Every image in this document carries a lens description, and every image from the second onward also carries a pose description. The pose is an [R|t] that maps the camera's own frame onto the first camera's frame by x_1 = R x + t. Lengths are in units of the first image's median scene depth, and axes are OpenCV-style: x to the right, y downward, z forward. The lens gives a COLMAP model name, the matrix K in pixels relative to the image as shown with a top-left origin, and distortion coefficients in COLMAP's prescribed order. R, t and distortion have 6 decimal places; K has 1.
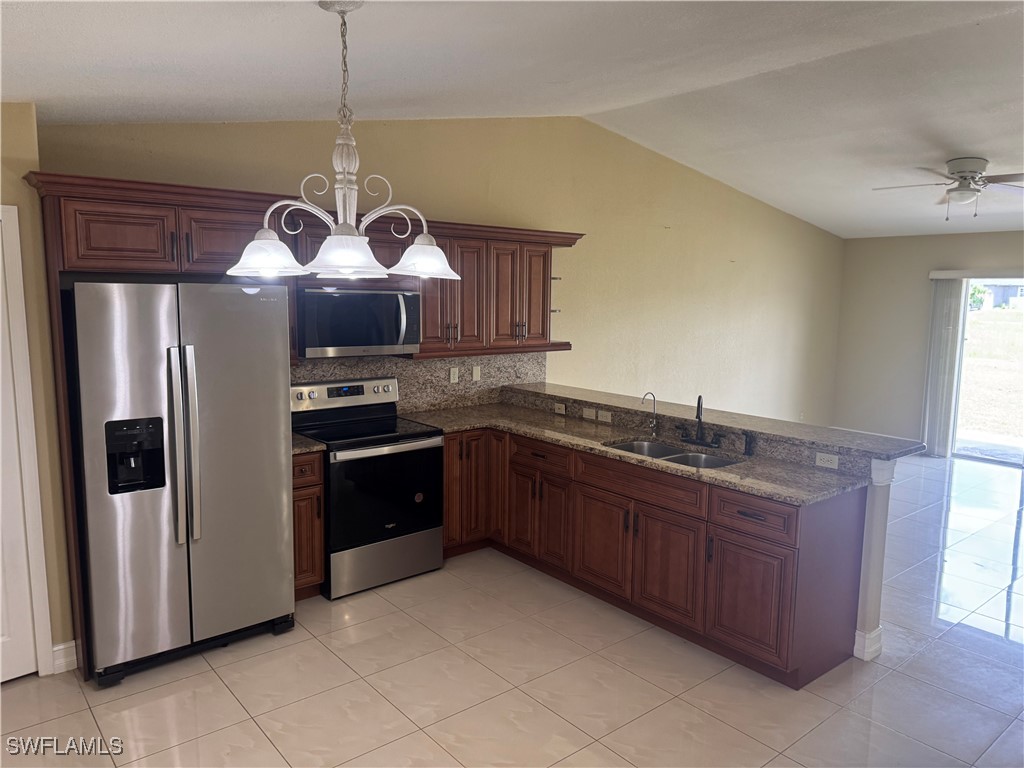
lens RADIAL K [[746.9, 0, 554.3], [0, 746.9, 384.3], [0, 0, 1]] dist [0.072731, -0.070003]
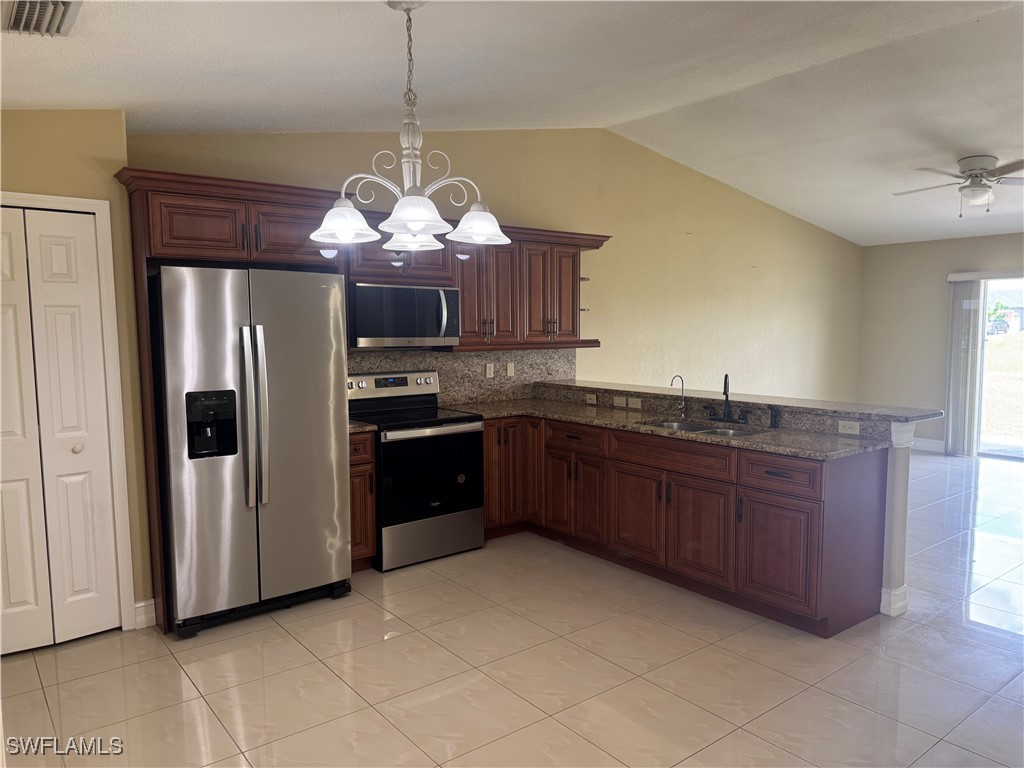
lens RADIAL K [[746.9, 0, 554.3], [0, 746.9, 384.3], [0, 0, 1]] dist [0.072731, -0.070003]
pose [[0.999453, -0.017940, -0.027771, -0.020045], [0.016790, 0.999015, -0.041082, 0.072863], [0.028481, 0.040593, 0.998770, -0.068061]]
